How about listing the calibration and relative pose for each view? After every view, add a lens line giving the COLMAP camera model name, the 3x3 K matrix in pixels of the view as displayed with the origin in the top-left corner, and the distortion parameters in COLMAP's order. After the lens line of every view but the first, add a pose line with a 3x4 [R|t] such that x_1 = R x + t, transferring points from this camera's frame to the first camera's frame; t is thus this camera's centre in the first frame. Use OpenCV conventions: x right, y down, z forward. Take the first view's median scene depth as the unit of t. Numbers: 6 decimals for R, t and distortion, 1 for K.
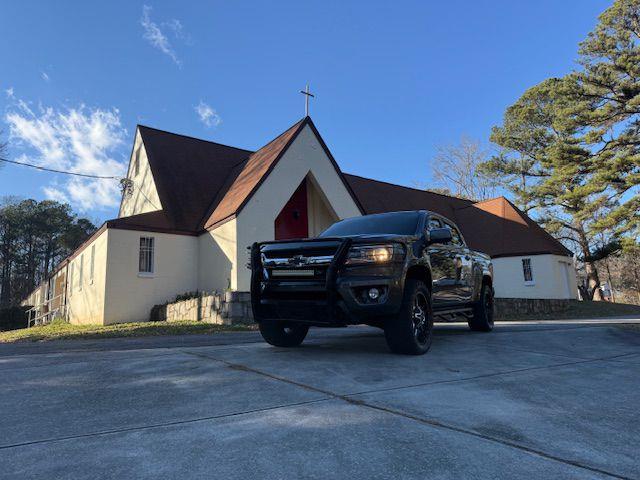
lens RADIAL K [[447.0, 0, 321.3], [0, 447.0, 250.3], [0, 0, 1]] dist [0.043799, -0.038662]
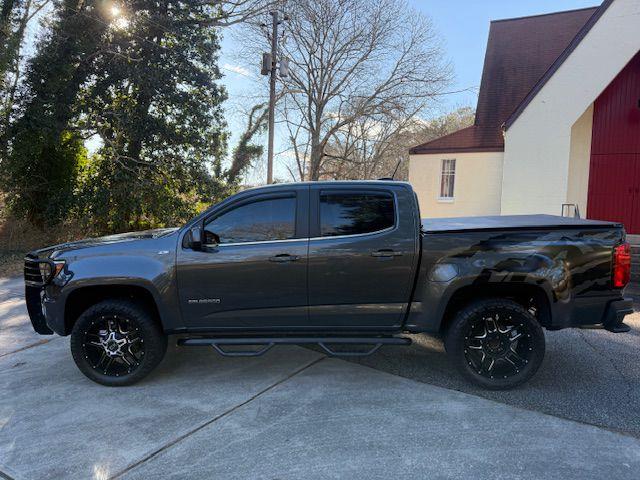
lens RADIAL K [[452.6, 0, 322.2], [0, 452.6, 250.2], [0, 0, 1]] dist [0.006116, -0.002647]
pose [[0.477323, 0.112324, -0.871519, 0.288321], [0.100520, 0.978307, 0.181141, -0.035656], [0.872960, -0.174068, 0.455677, 0.252524]]
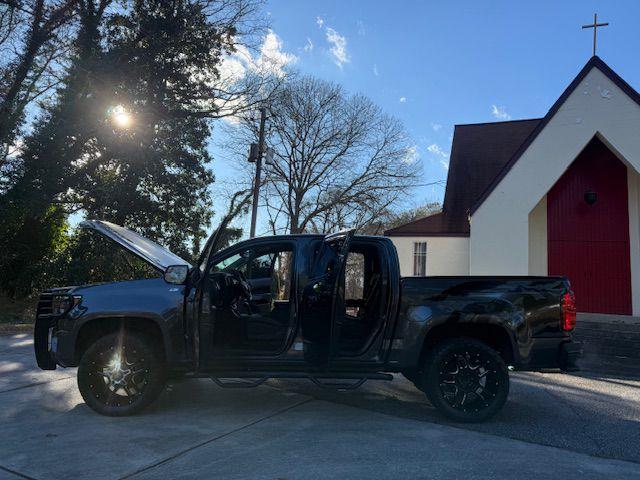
lens RADIAL K [[447.0, 0, 321.3], [0, 447.0, 250.3], [0, 0, 1]] dist [0.043799, -0.038662]
pose [[0.524367, -0.033237, -0.850843, 0.311283], [0.061435, 0.998110, -0.001128, -0.019339], [0.849273, -0.051680, 0.525418, 0.226048]]
